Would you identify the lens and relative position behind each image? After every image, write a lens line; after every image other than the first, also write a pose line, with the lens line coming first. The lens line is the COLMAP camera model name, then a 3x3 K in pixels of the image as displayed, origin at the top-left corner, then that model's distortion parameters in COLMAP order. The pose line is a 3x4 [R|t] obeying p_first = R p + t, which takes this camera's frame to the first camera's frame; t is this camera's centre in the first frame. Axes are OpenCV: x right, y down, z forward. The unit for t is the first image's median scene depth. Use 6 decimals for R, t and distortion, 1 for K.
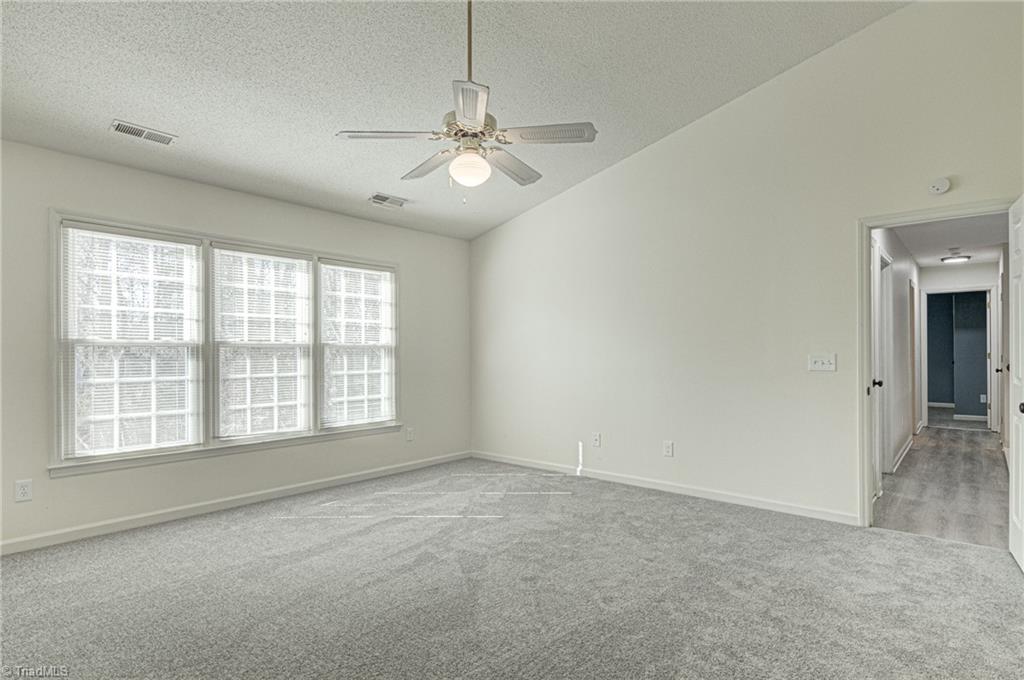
lens RADIAL K [[536.5, 0, 509.7], [0, 536.5, 346.4], [0, 0, 1]] dist [-0.001784, -0.000324]
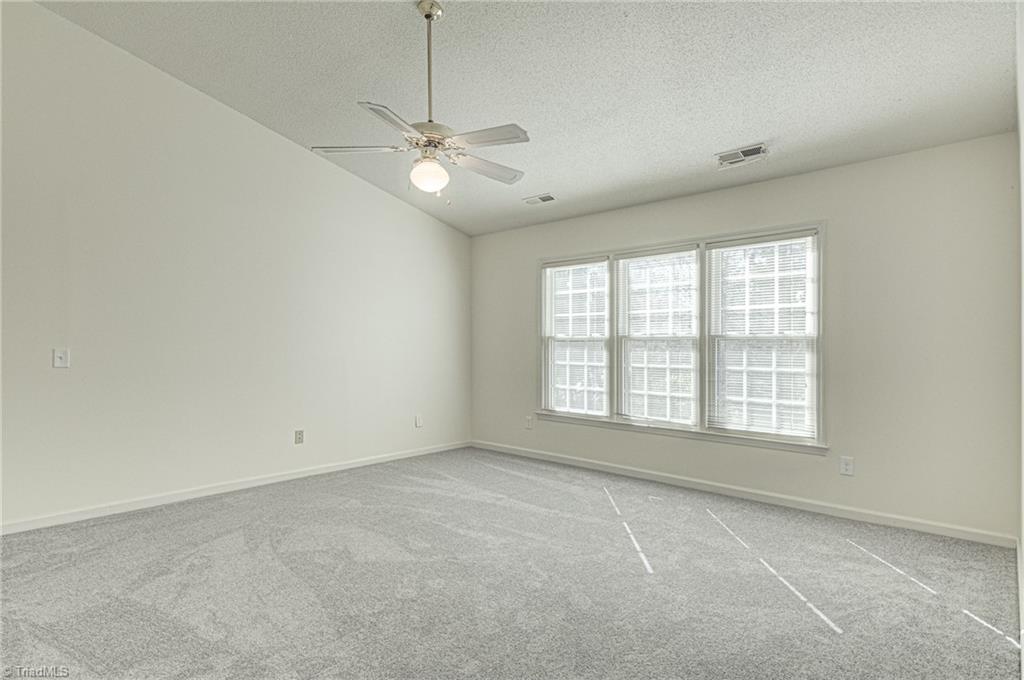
lens RADIAL K [[536.5, 0, 509.7], [0, 536.5, 346.4], [0, 0, 1]] dist [-0.001784, -0.000324]
pose [[-0.044671, 0.003123, -0.998997, 0.612279], [0.007527, 0.999968, 0.002790, 0.008544], [0.998973, -0.007395, -0.044693, 0.719212]]
